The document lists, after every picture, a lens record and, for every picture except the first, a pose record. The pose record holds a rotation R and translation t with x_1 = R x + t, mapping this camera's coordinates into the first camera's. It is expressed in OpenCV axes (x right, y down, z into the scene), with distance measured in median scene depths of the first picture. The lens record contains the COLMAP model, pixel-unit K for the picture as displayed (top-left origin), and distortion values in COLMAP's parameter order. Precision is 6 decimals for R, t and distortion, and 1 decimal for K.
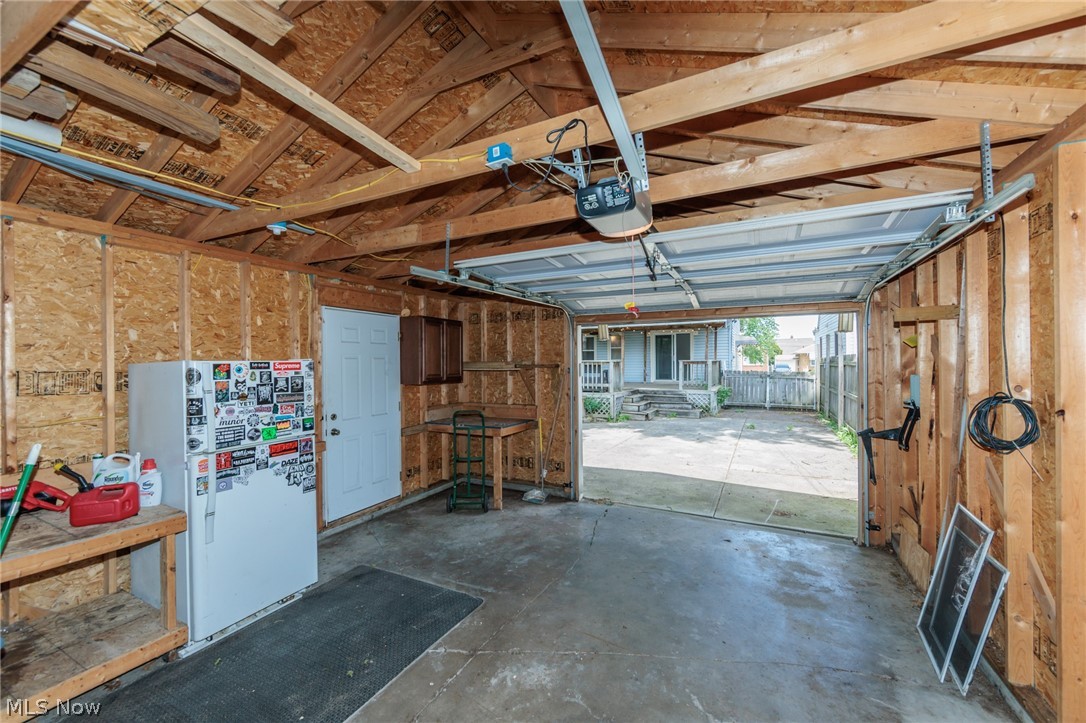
lens RADIAL K [[422.9, 0, 546.1], [0, 422.9, 360.0], [0, 0, 1]] dist [-0.002637, -0.000371]
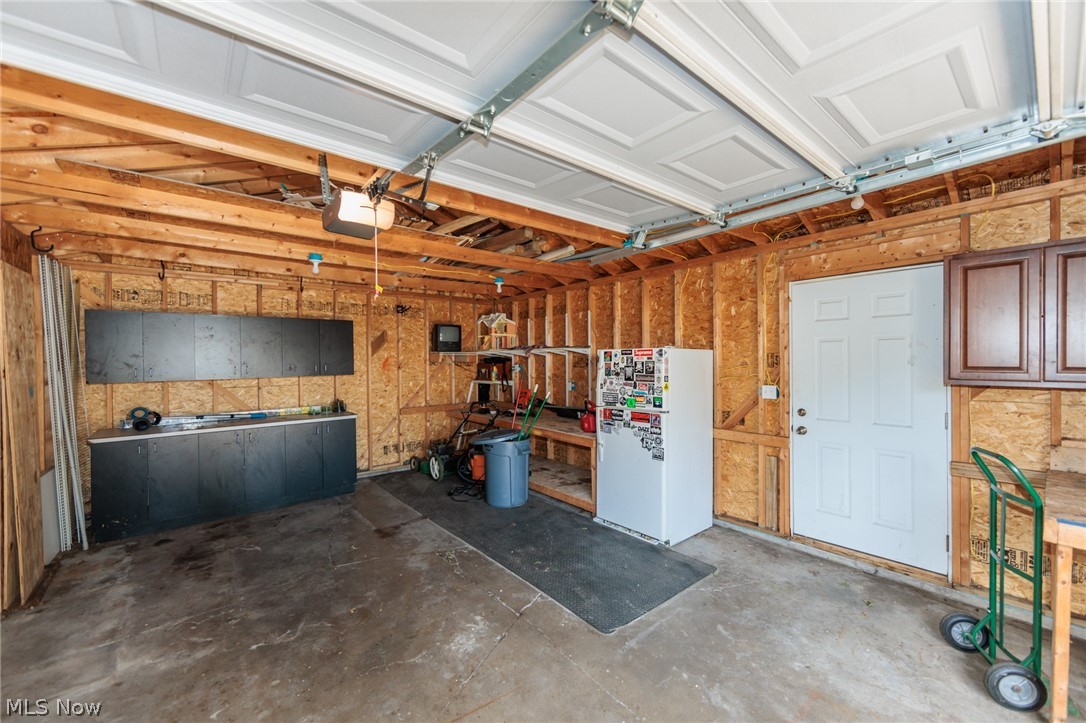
lens RADIAL K [[422.9, 0, 546.1], [0, 422.9, 360.0], [0, 0, 1]] dist [-0.002637, -0.000371]
pose [[-0.392538, 0.017677, -0.919566, 0.666426], [0.020158, 0.999740, 0.010614, 0.017342], [0.919515, -0.014370, -0.392792, 1.245376]]
